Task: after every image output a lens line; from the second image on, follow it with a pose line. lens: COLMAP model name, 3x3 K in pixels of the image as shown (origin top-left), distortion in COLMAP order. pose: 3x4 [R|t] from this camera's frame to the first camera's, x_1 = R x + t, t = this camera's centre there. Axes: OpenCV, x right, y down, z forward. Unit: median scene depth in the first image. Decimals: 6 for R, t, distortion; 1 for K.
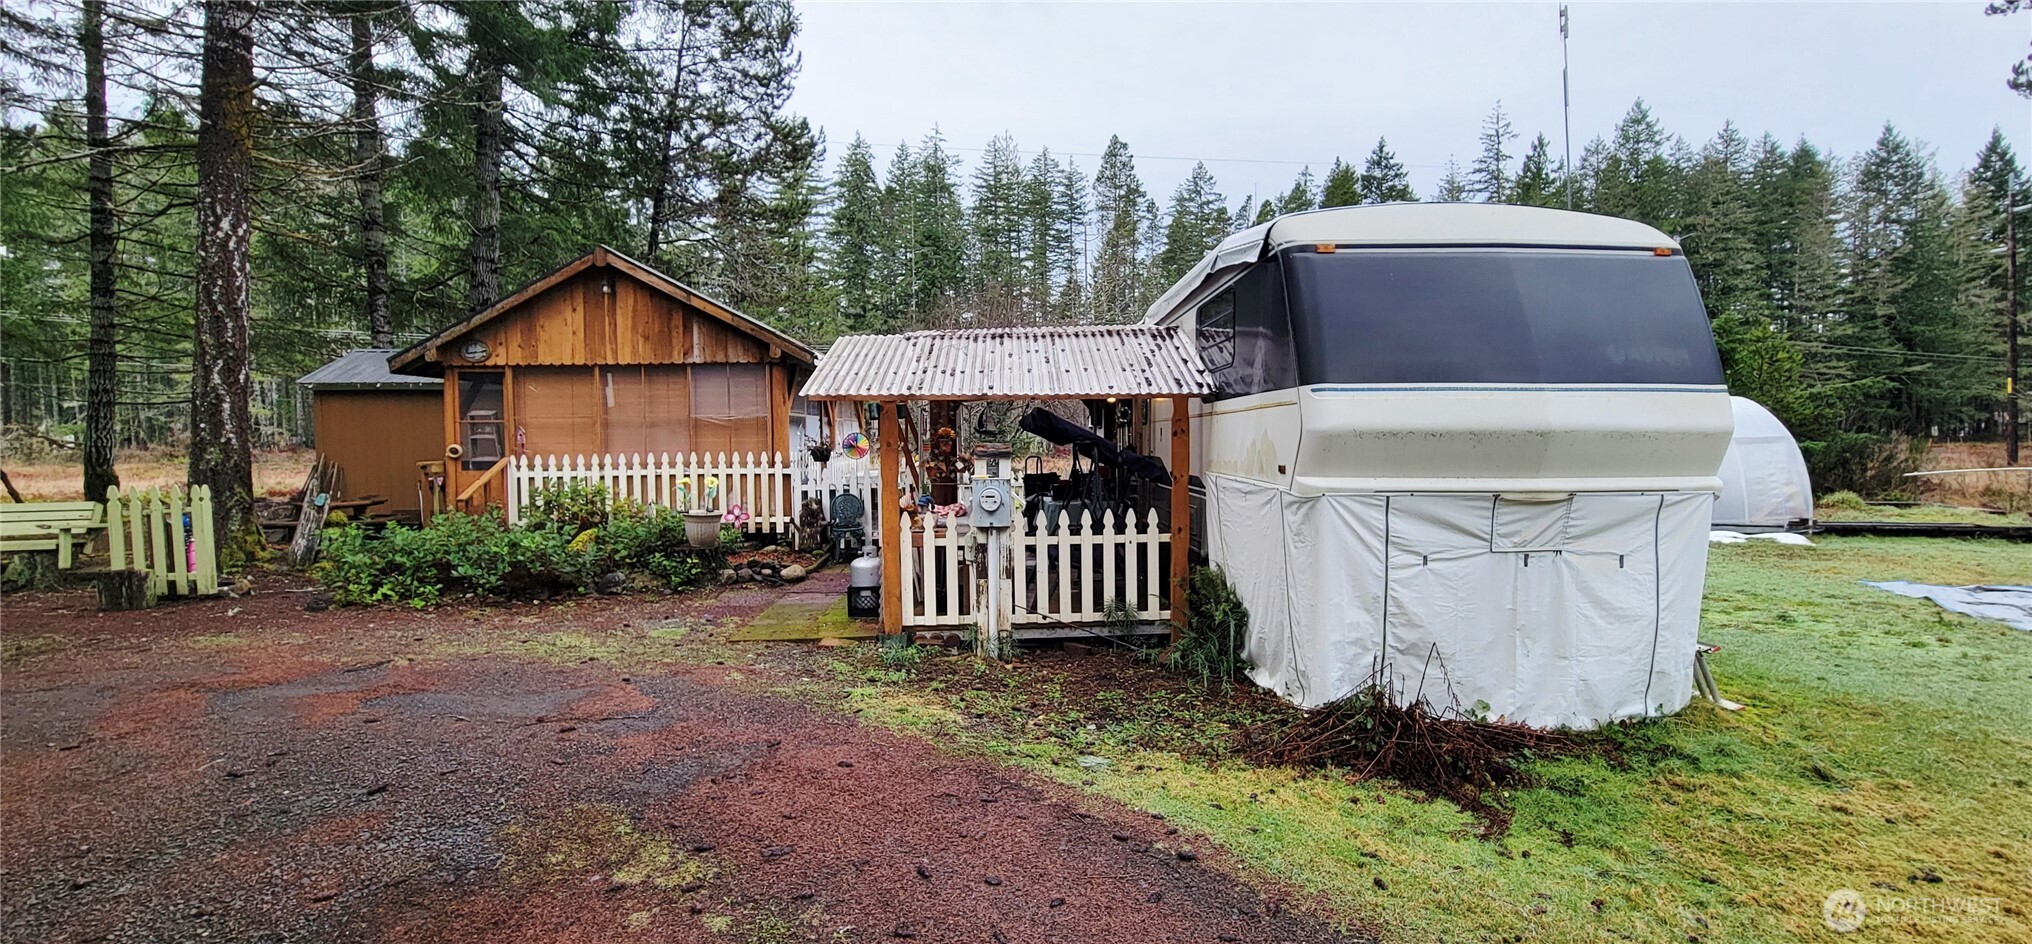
lens RADIAL K [[872.0, 0, 1019.6], [0, 872.0, 470.2], [0, 0, 1]] dist [-0.001307, -0.000307]
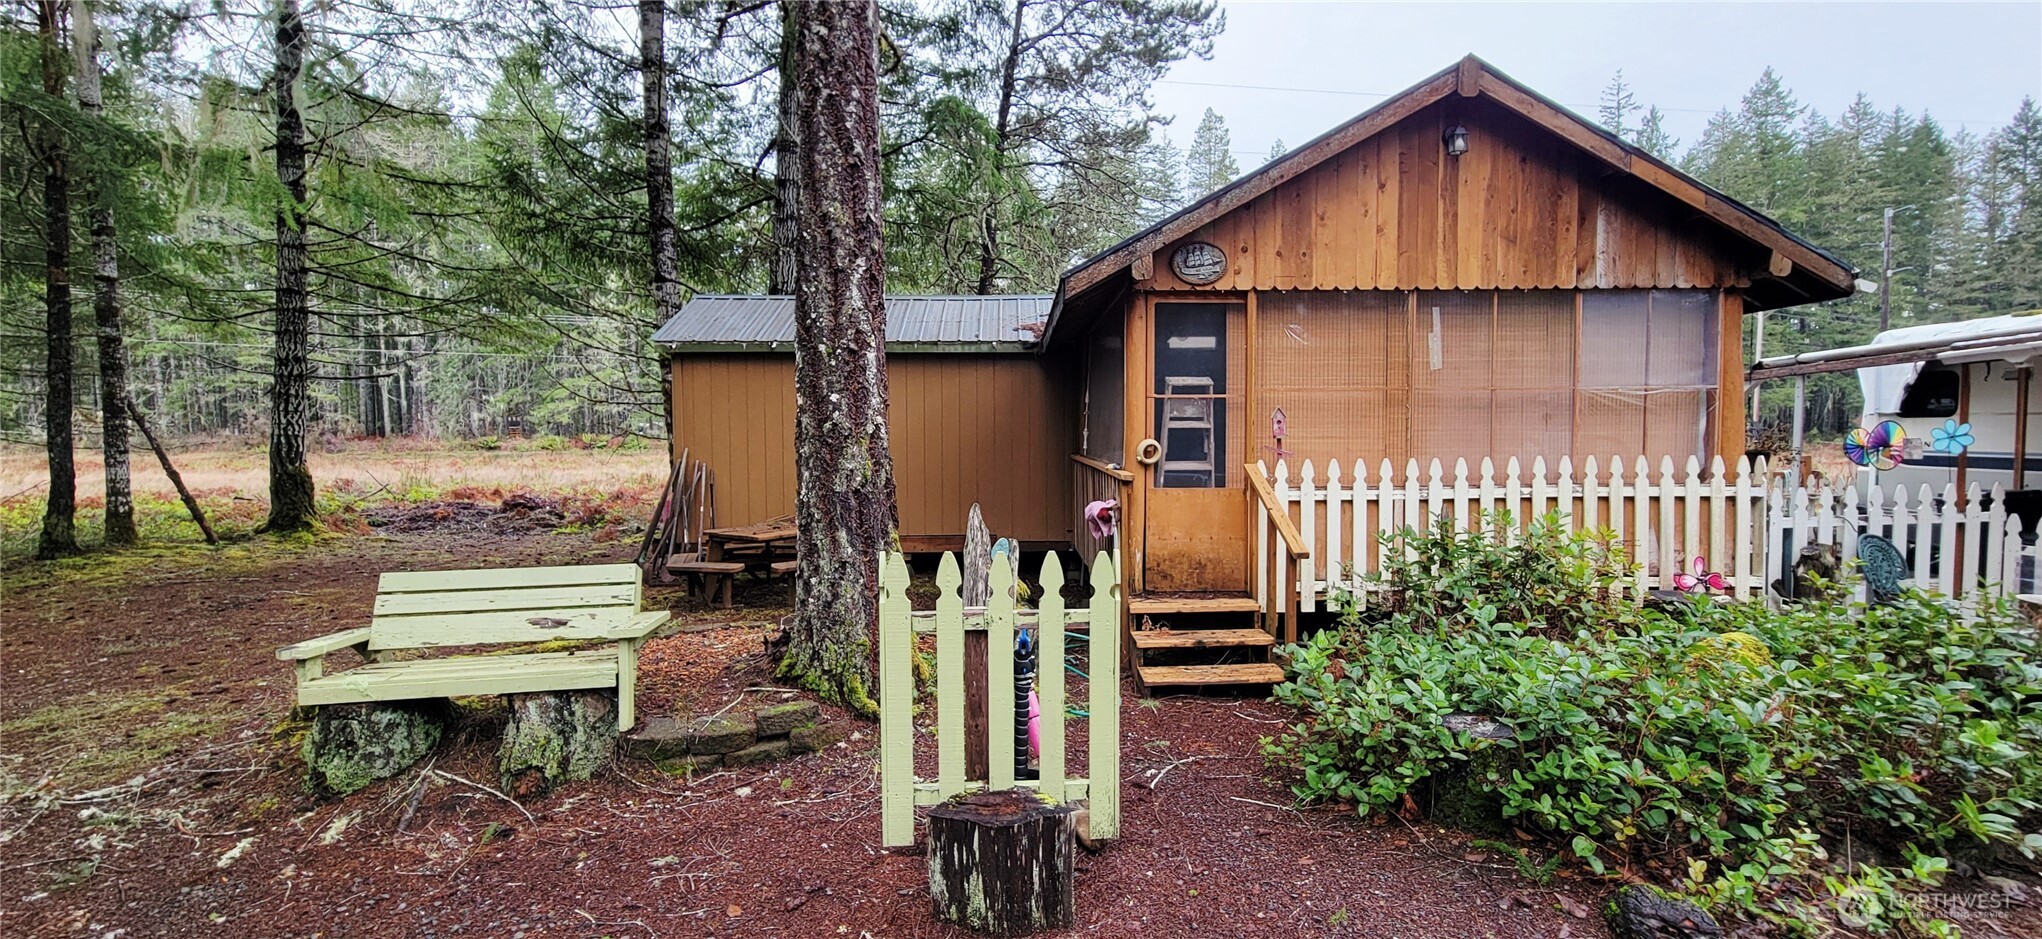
lens RADIAL K [[867.9, 0, 1016.6], [0, 867.9, 472.4], [0, 0, 1]] dist [-0.000135, -0.002152]
pose [[0.999867, 0.005564, -0.015359, -0.091649], [-0.005350, 0.999888, 0.013947, -0.001984], [0.015435, -0.013863, 0.999785, 0.058956]]
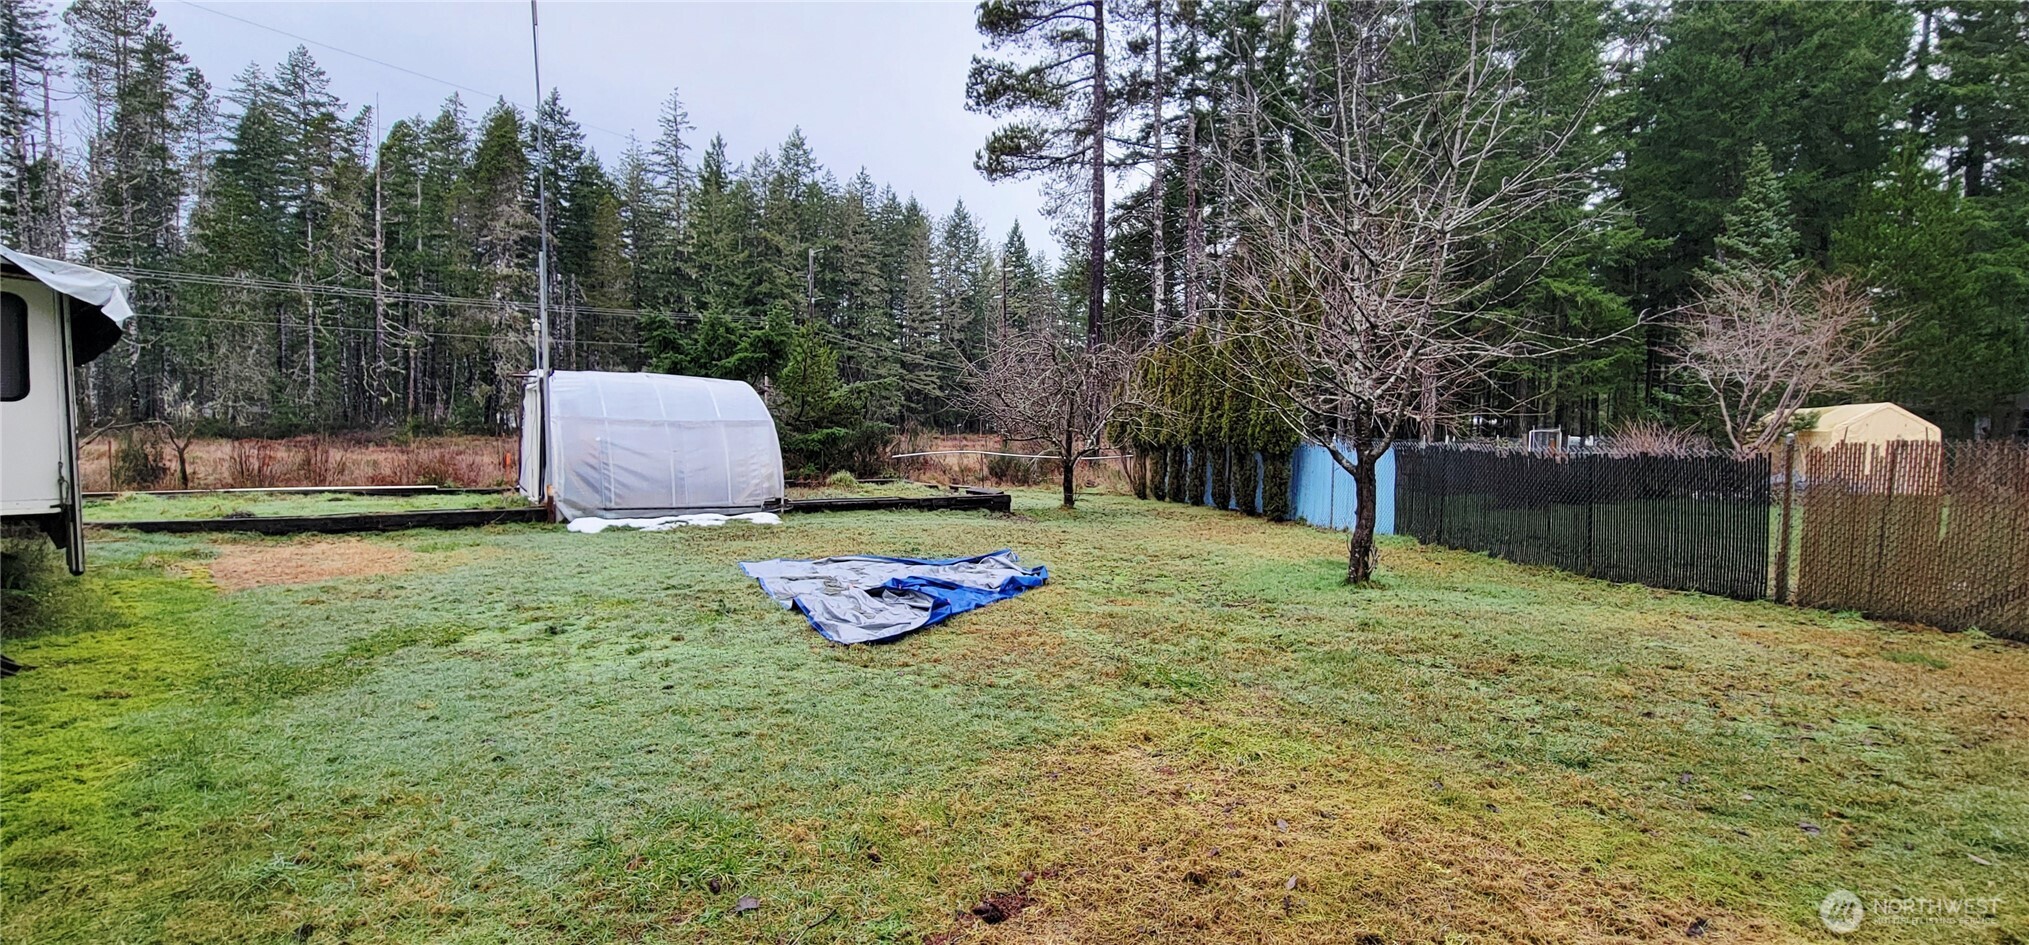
lens RADIAL K [[870.7, 0, 1068.2], [0, 870.7, 473.2], [0, 0, 1]] dist [-0.001307, -0.000307]
pose [[0.629317, -0.019019, 0.776916, 0.049607], [0.002309, 0.999742, 0.022604, 0.000379], [-0.777146, -0.012431, 0.629198, 0.010451]]
